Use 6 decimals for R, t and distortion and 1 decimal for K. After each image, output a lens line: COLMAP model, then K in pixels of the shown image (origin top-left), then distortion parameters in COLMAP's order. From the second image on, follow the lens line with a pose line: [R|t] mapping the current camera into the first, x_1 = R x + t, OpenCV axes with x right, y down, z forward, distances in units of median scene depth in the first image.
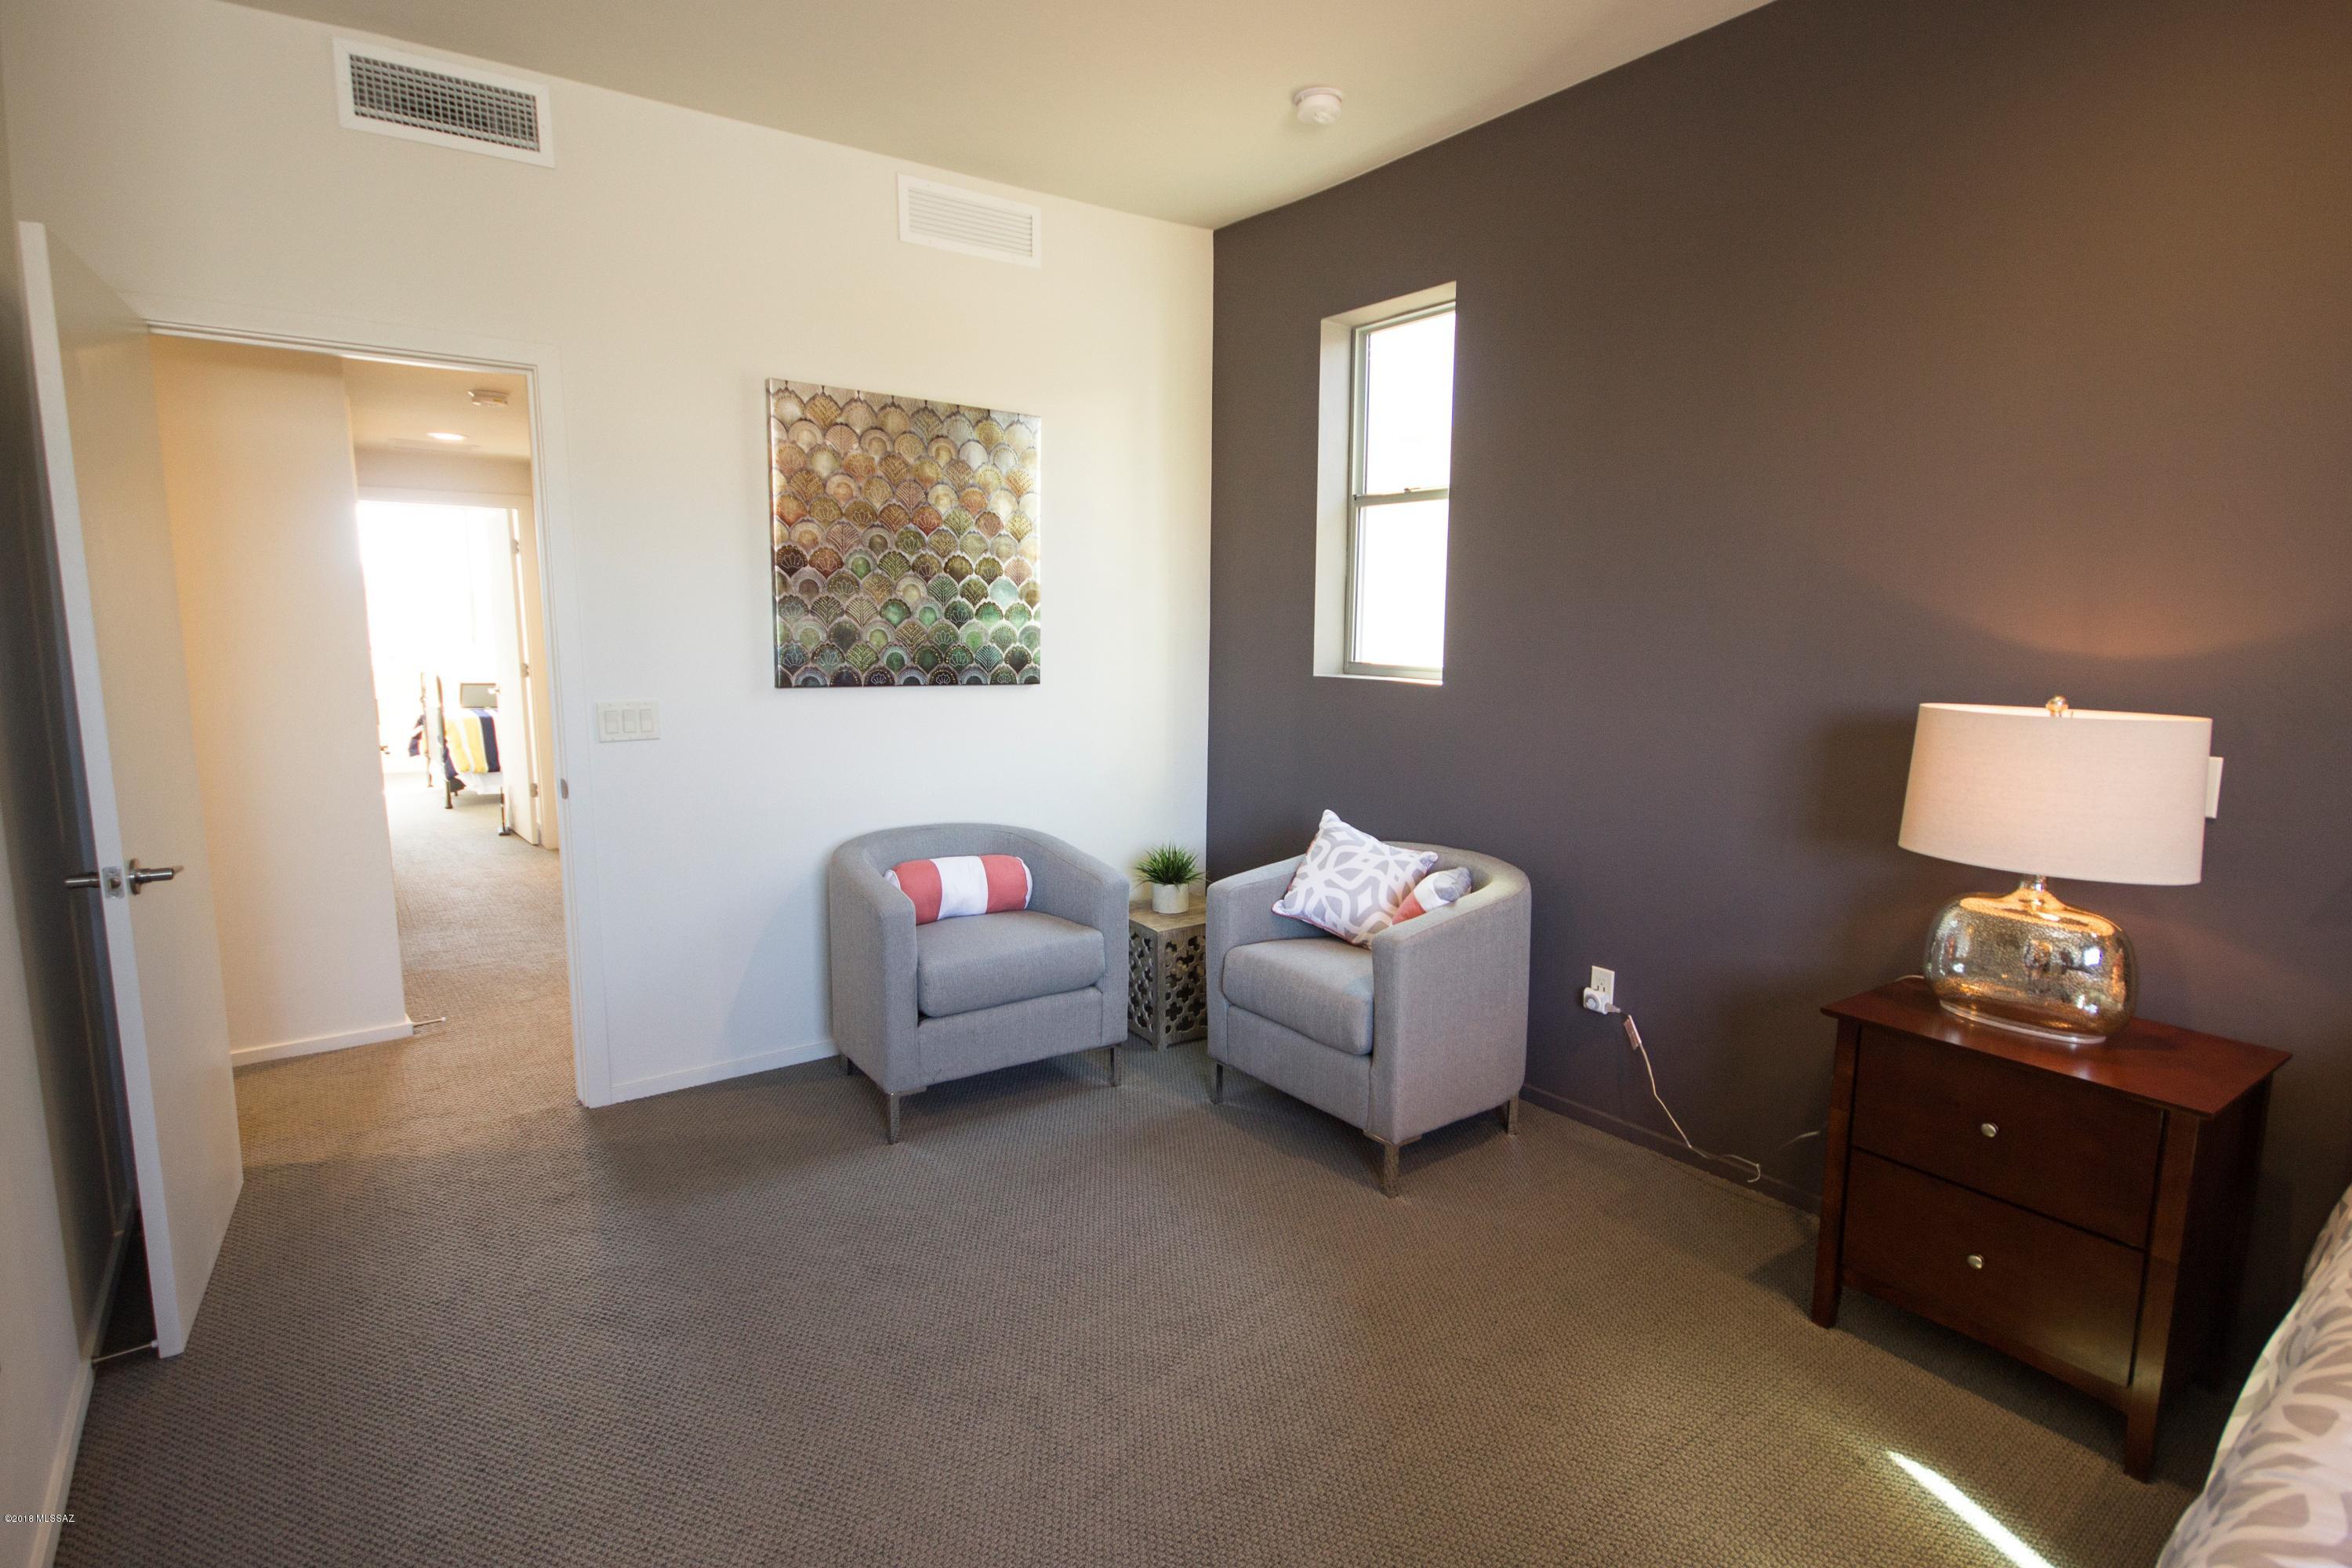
lens RADIAL K [[1134.1, 0, 1195.8], [0, 1134.1, 784.5], [0, 0, 1]] dist [-0.006882, 0.000377]
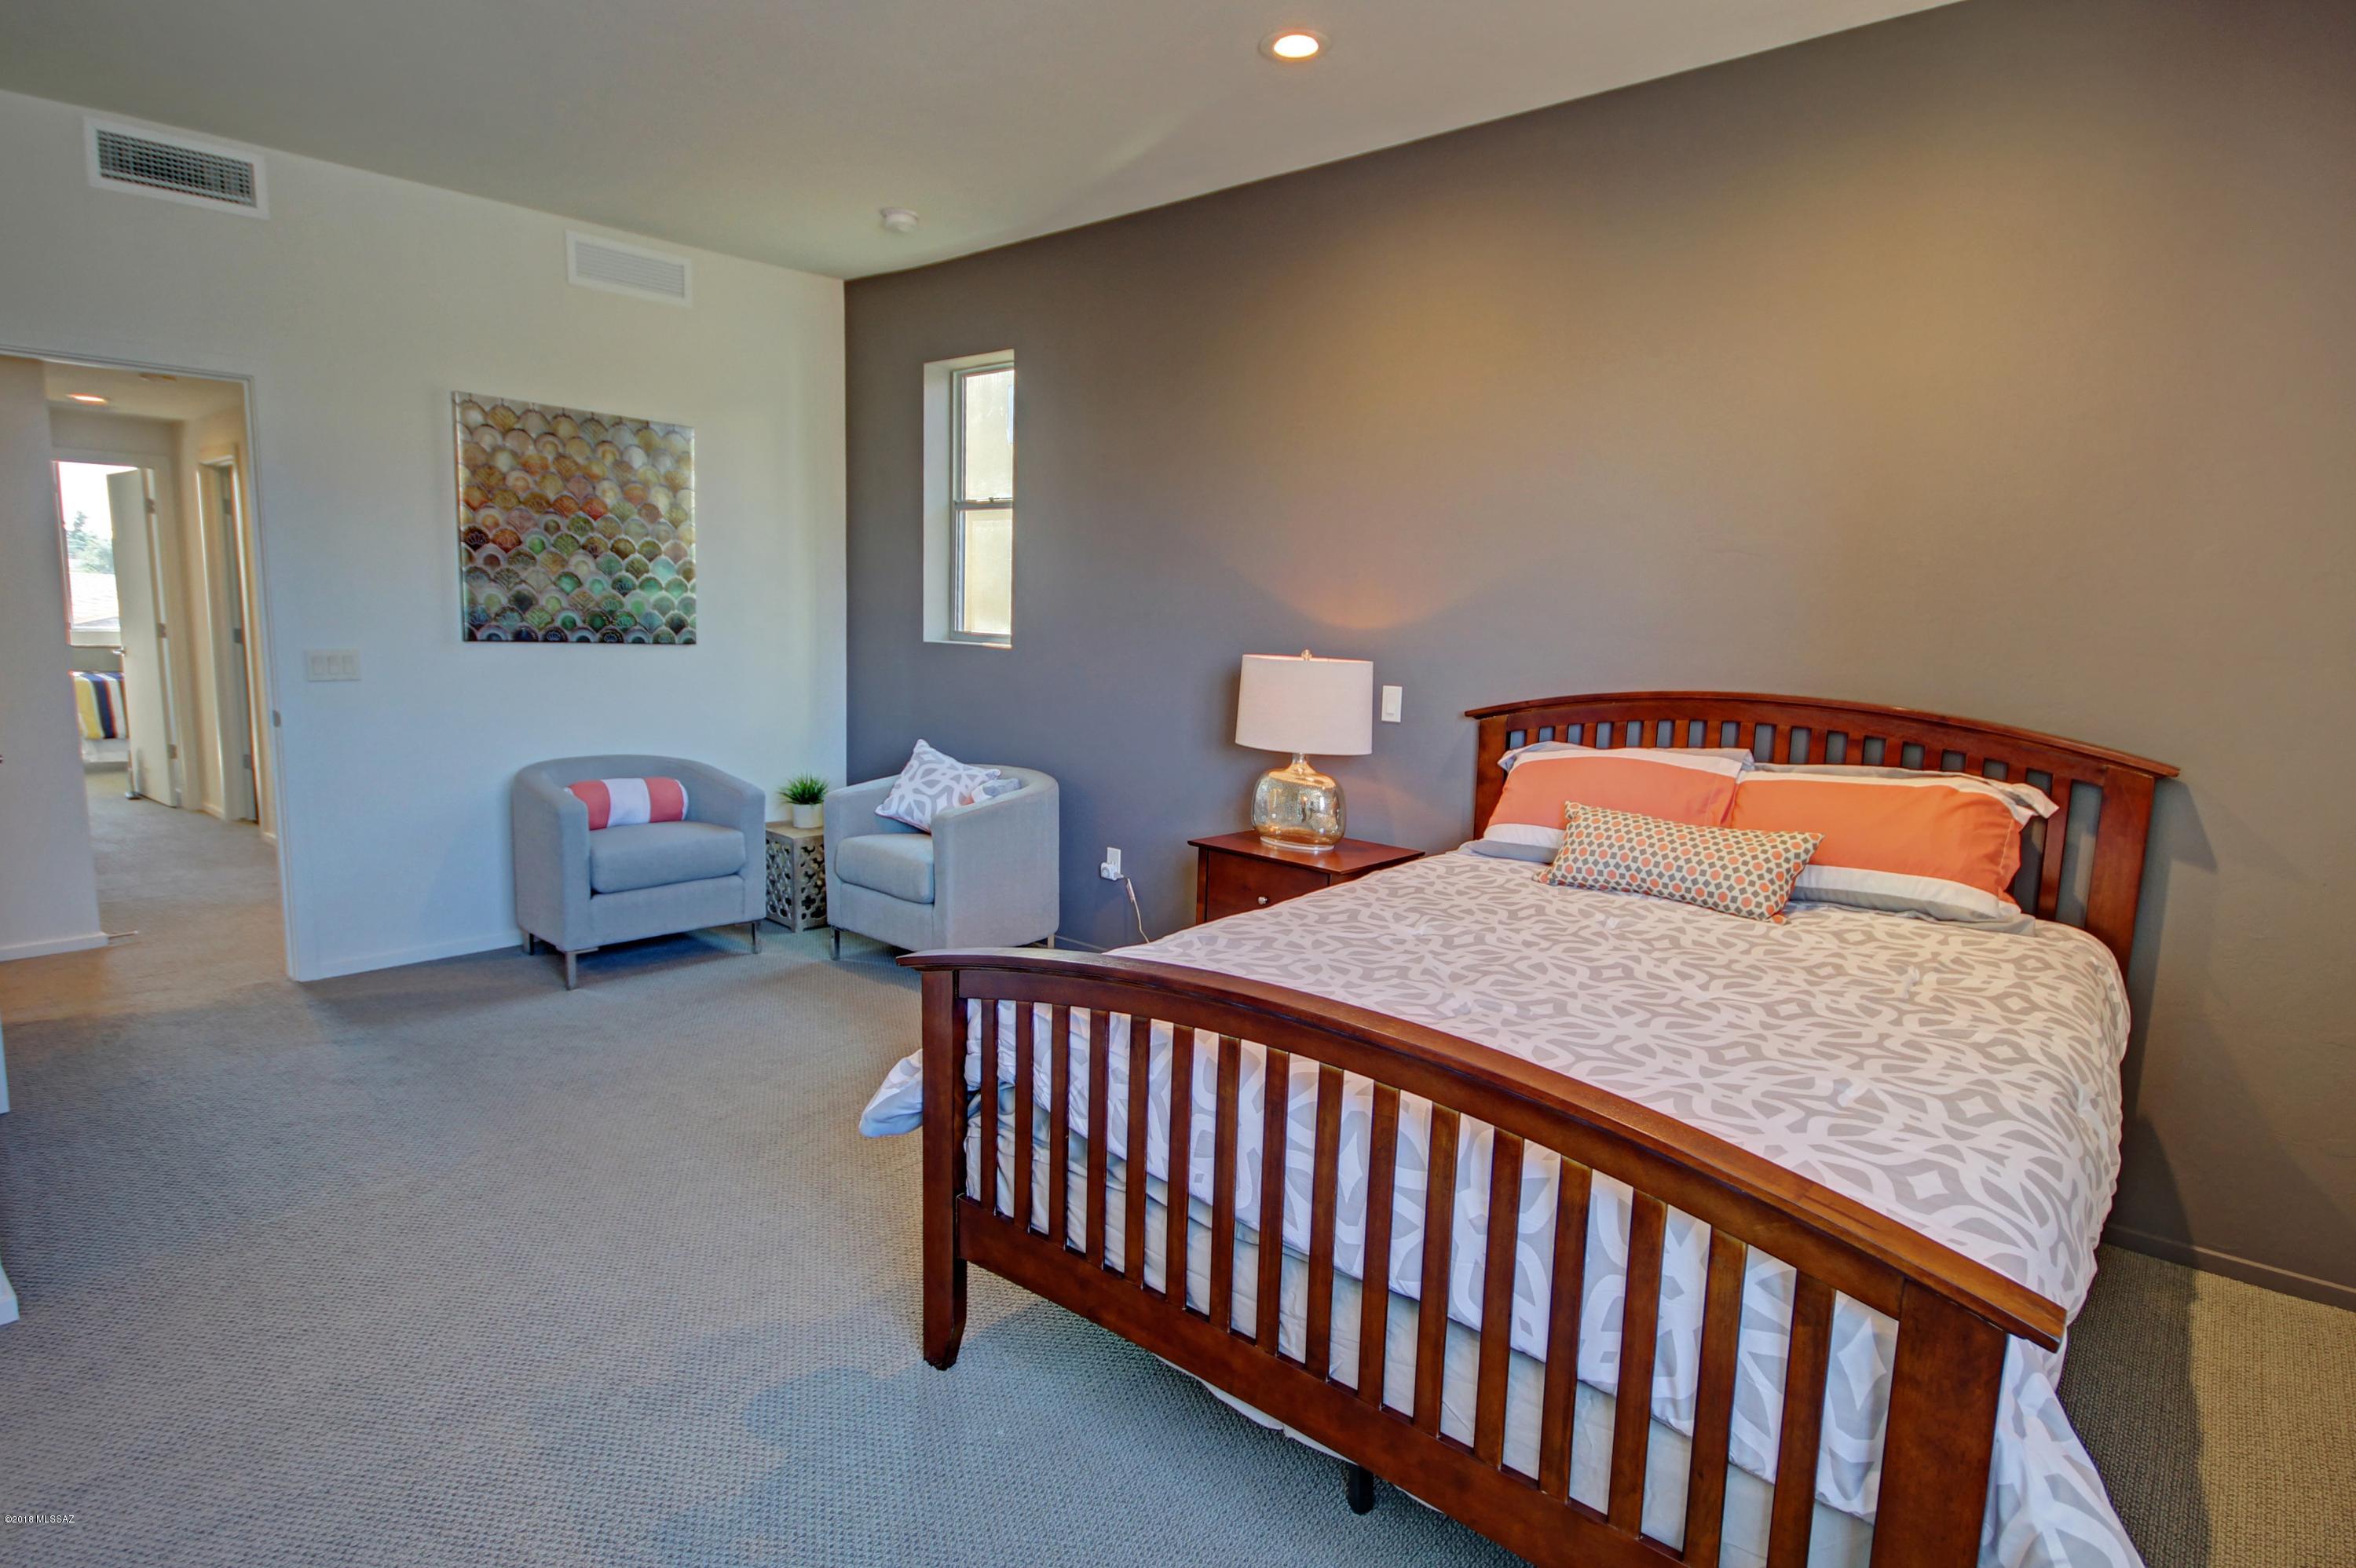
lens RADIAL K [[1199.5, 0, 1180.6], [0, 1199.5, 785.0], [0, 0, 1]] dist [-0.002112, 0.001717]
pose [[0.977148, -0.008737, 0.212383, 0.111731], [0.007386, 0.999947, 0.007154, 0.066381], [-0.212434, -0.005422, 0.977160, -0.435512]]
